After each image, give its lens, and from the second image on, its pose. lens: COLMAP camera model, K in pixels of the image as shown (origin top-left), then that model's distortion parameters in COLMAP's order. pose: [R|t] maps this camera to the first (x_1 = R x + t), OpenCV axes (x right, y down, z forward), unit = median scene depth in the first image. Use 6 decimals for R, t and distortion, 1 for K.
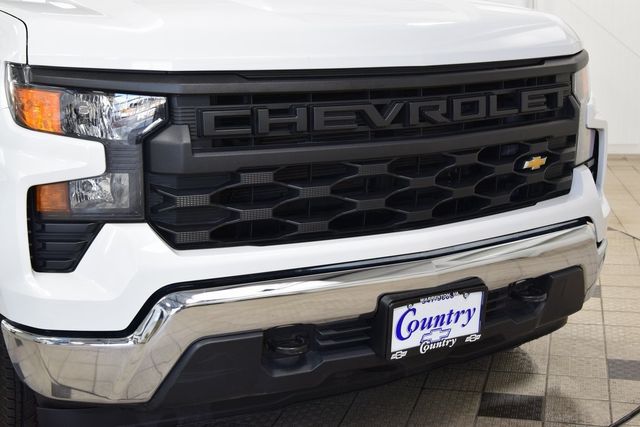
lens RADIAL K [[948.5, 0, 321.4], [0, 948.5, 232.6], [0, 0, 1]] dist [0.034097, 0.000000]
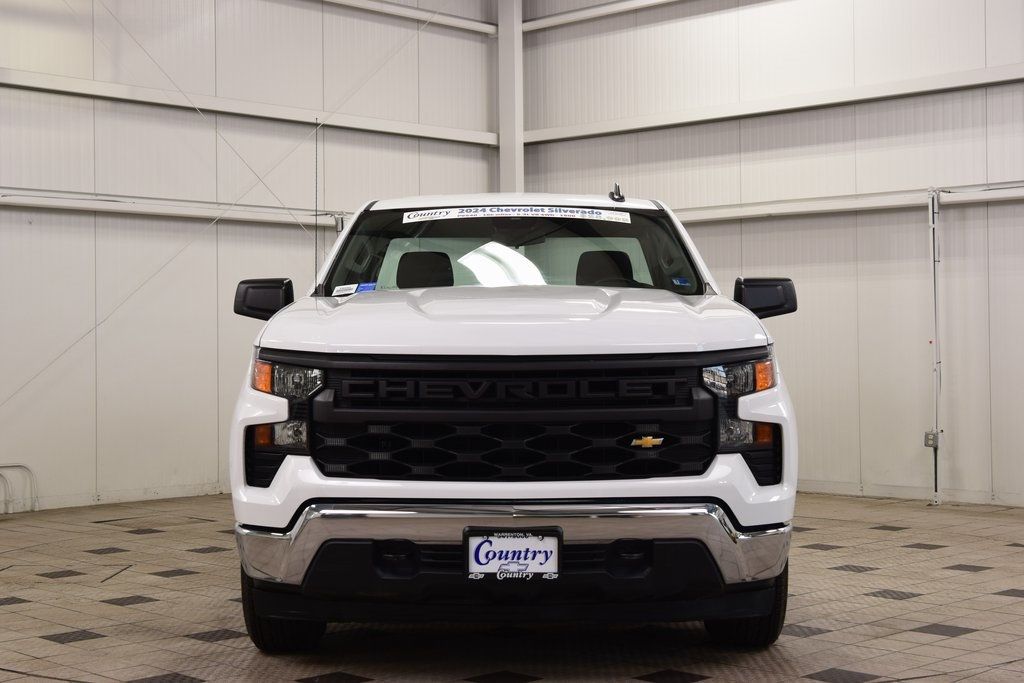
lens RADIAL K [[1583.8, 0, 521.2], [0, 1583.8, 335.9], [0, 0, 1]] dist [0.048065, 0.000000]
pose [[0.855336, 0.016175, -0.517822, 1.236084], [-0.122095, 0.977653, -0.171137, 0.170763], [0.503482, 0.209603, 0.838196, -0.829444]]
